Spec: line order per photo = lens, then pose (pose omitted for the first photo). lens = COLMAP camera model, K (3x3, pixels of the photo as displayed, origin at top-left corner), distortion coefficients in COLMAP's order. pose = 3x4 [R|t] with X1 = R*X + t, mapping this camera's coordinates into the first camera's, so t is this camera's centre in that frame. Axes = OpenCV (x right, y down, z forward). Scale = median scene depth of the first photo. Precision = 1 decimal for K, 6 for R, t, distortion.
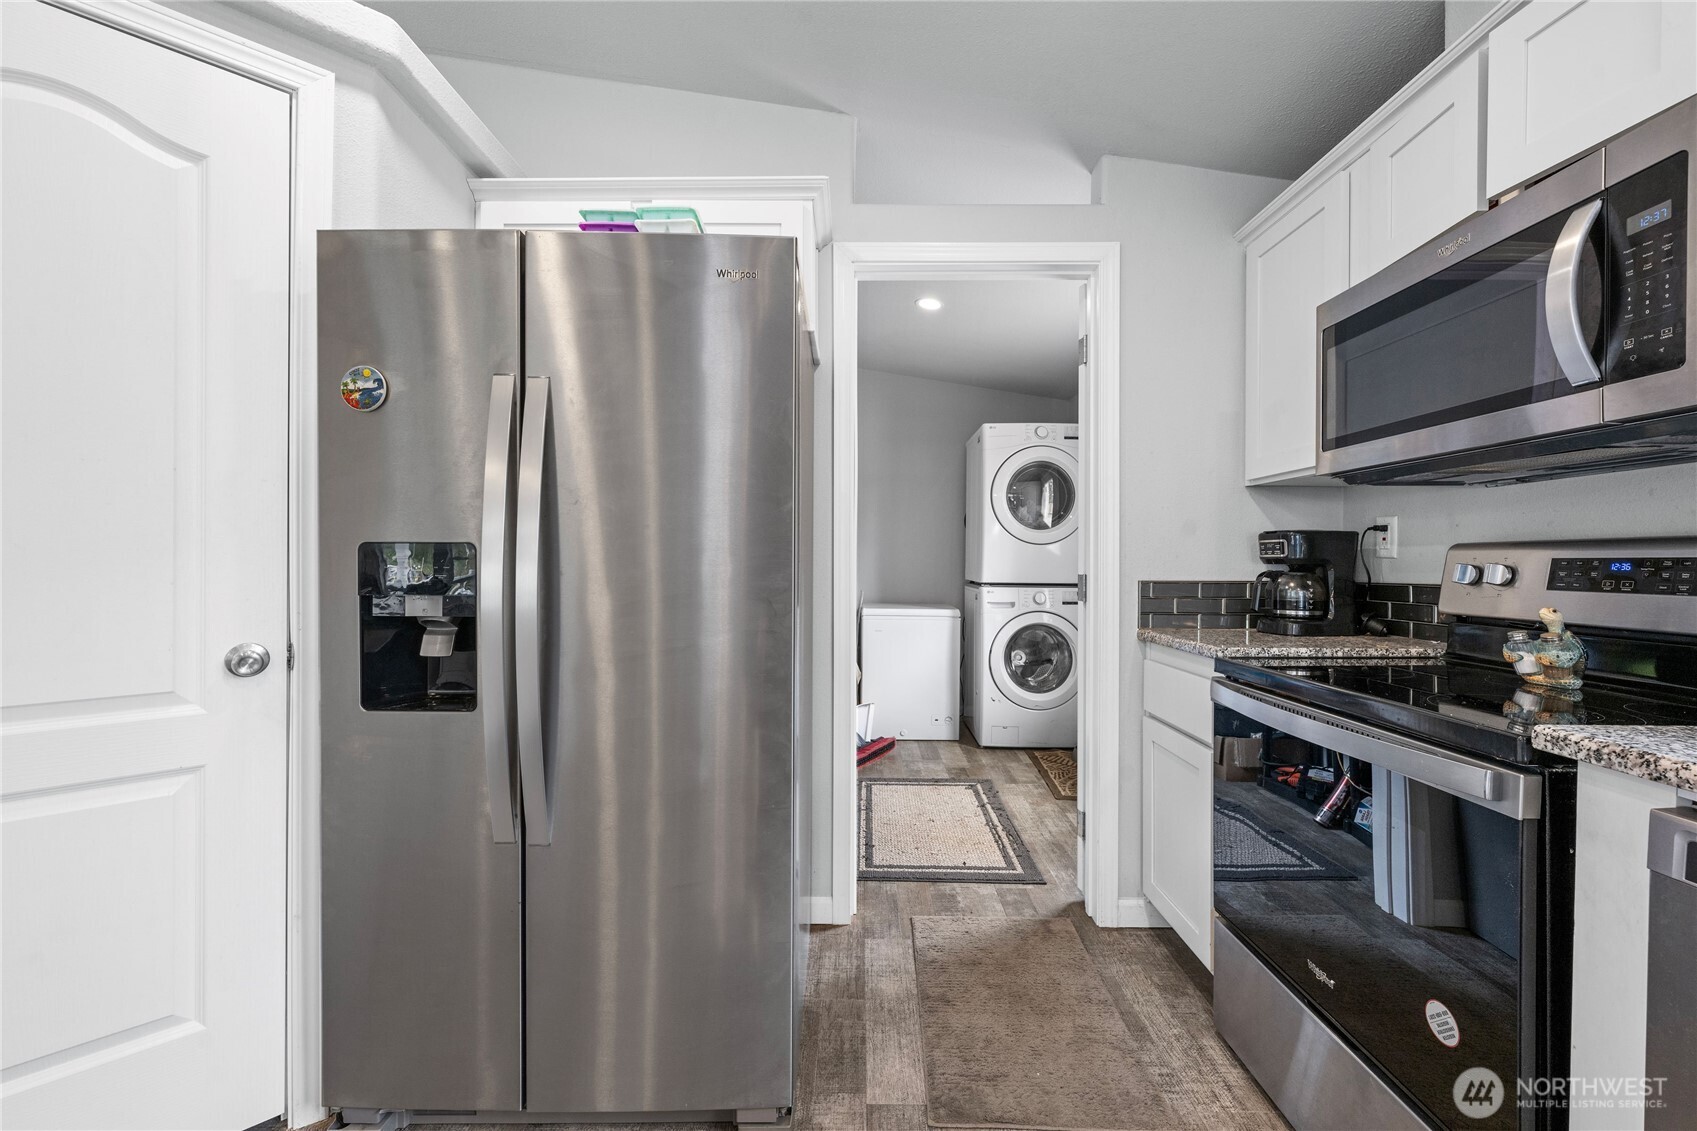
lens RADIAL K [[672.3, 0, 856.6], [0, 672.3, 566.9], [0, 0, 1]] dist [0.000536, -0.000753]
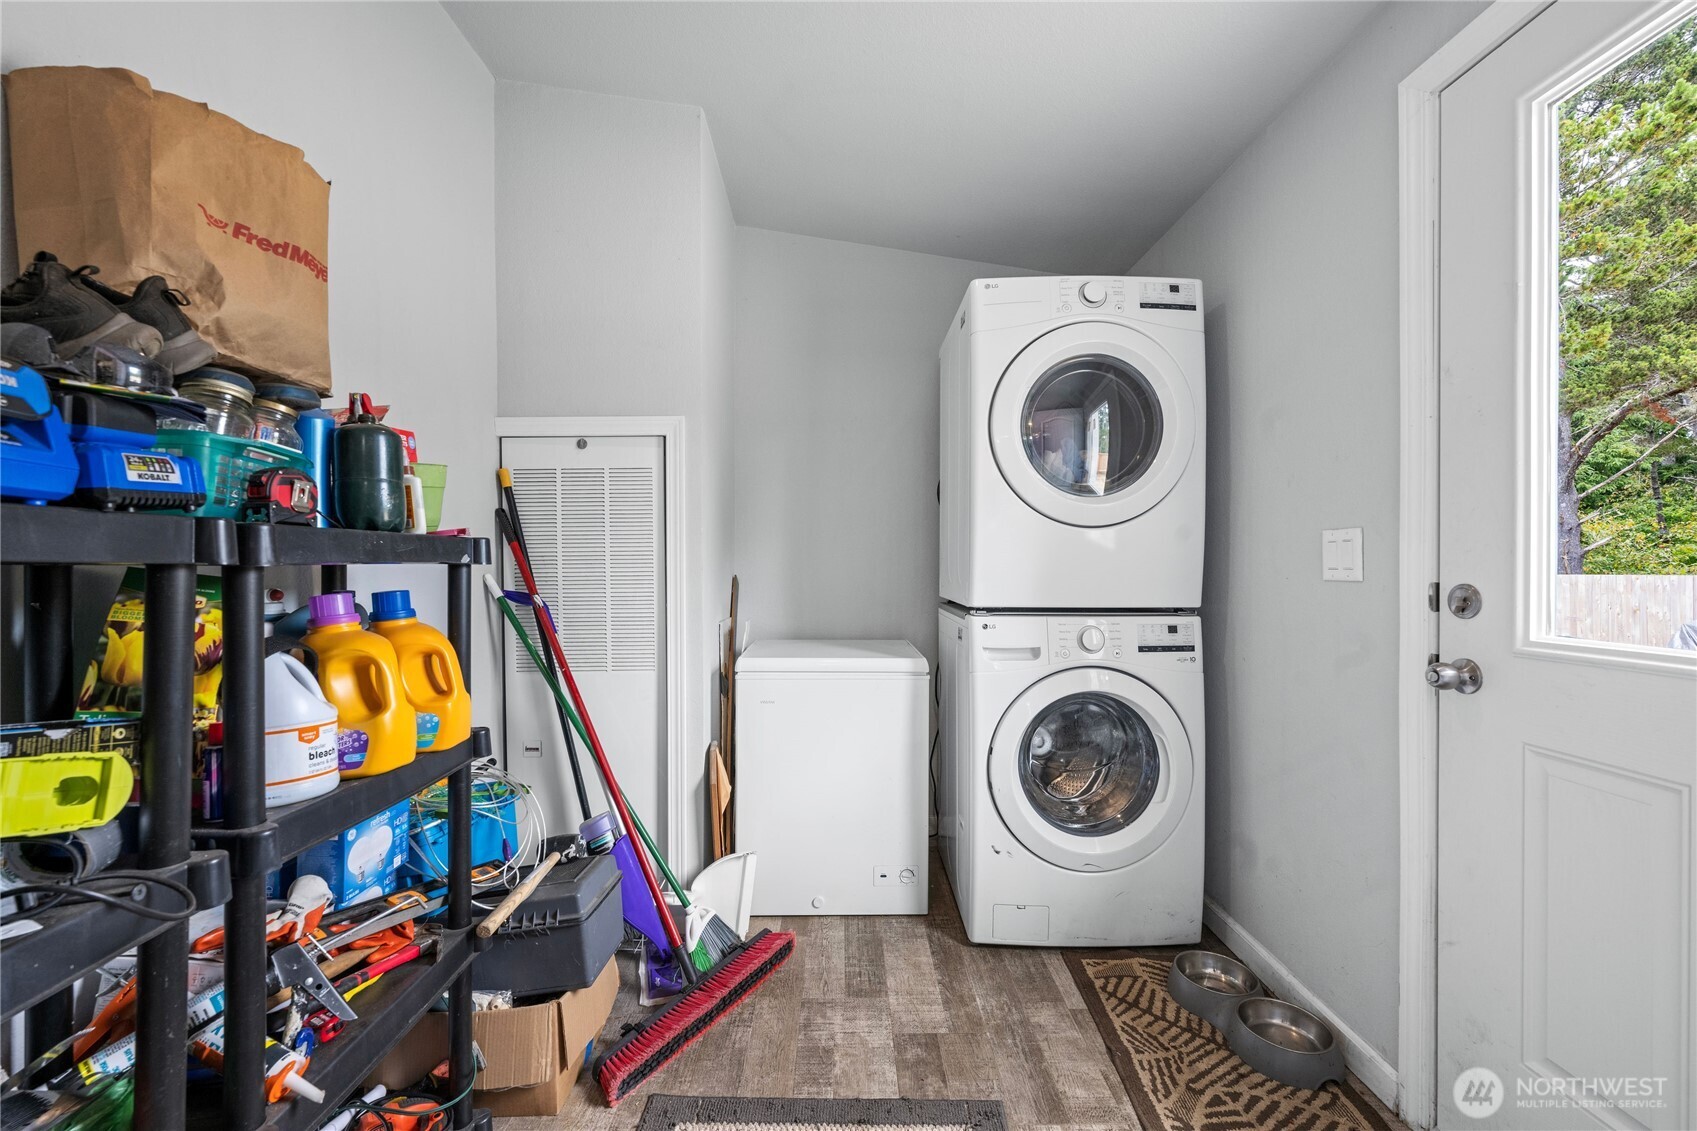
lens RADIAL K [[672.3, 0, 858.4], [0, 672.3, 568.0], [0, 0, 1]] dist [0.000536, -0.000753]
pose [[0.999555, -0.005485, 0.029307, 0.090449], [0.005757, 0.999941, -0.009202, -0.000731], [-0.029255, 0.009367, 0.999528, 0.514978]]
